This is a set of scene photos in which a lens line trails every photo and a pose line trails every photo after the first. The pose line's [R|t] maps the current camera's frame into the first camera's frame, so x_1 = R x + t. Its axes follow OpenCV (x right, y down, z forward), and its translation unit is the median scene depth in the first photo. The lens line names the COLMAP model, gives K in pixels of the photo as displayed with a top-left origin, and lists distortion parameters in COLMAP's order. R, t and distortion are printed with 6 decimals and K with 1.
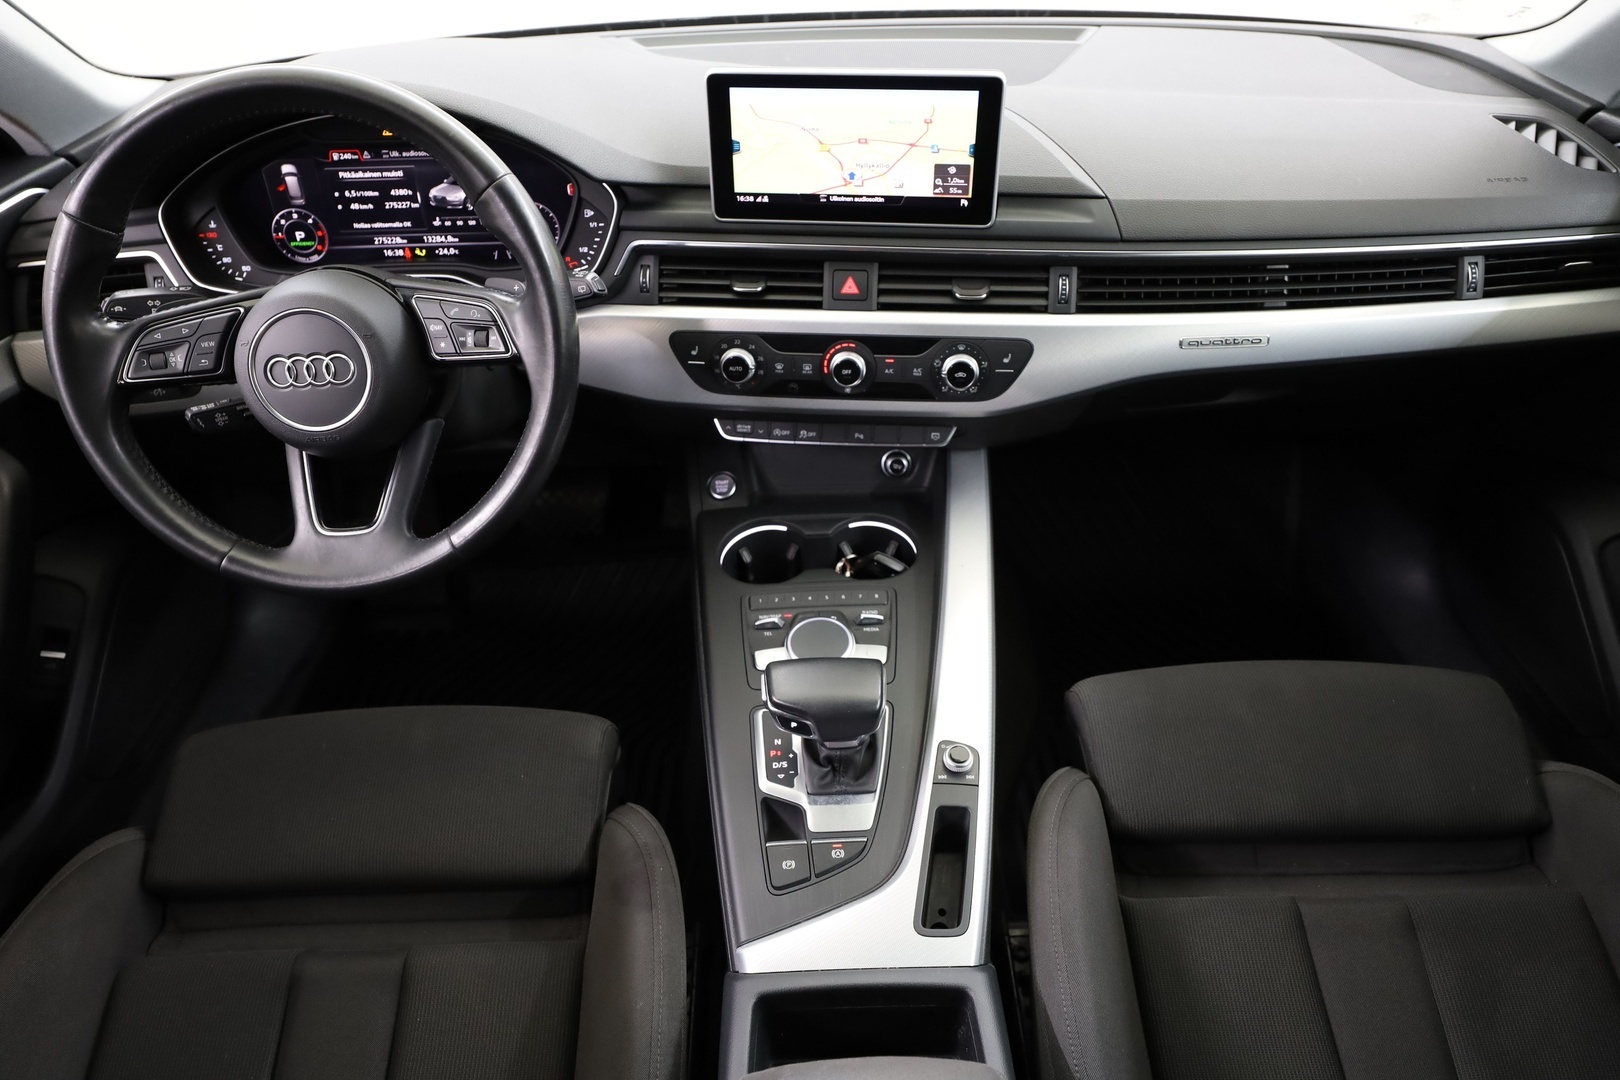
lens RADIAL K [[1101.0, 0, 810.5], [0, 1101.0, 552.5], [0, 0, 1]] dist [-0.004849, -0.008808]
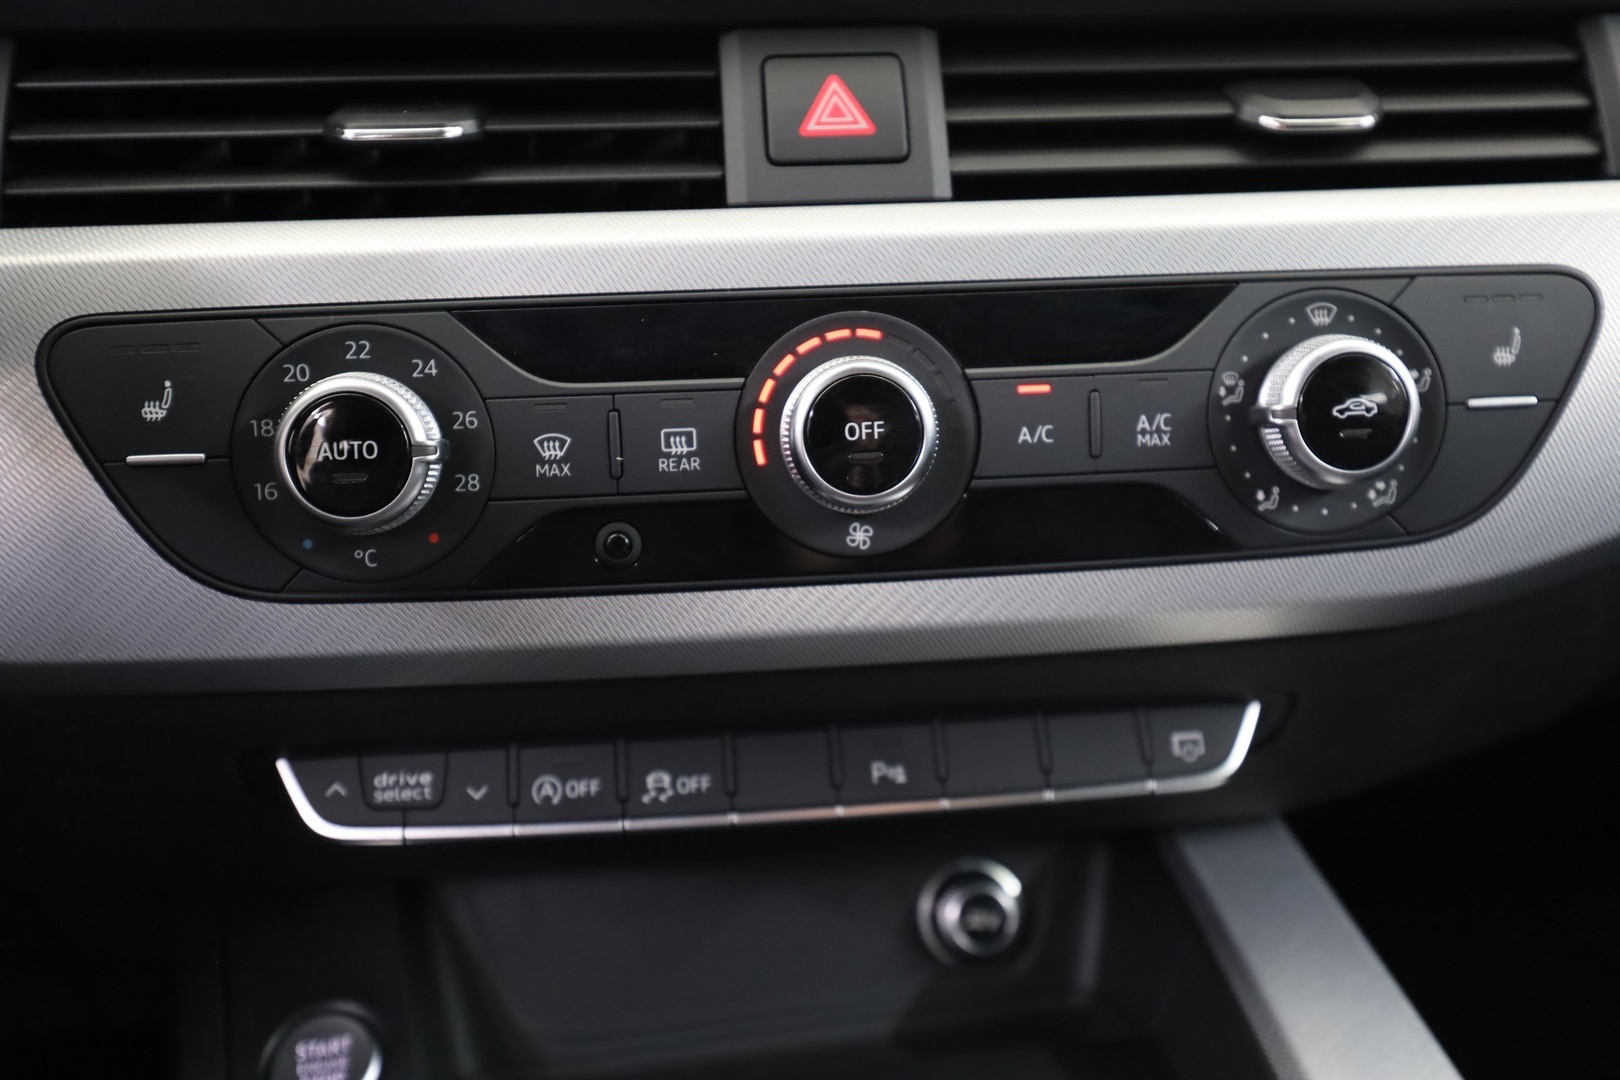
lens RADIAL K [[1537.1, 0, 819.7], [0, 1537.1, 539.0], [0, 0, 1]] dist [0.004750, 0.000000]
pose [[0.980965, -0.046885, 0.188439, -0.034913], [0.118568, 0.913133, -0.390039, -0.022979], [-0.153783, 0.404958, 0.901310, 0.715207]]
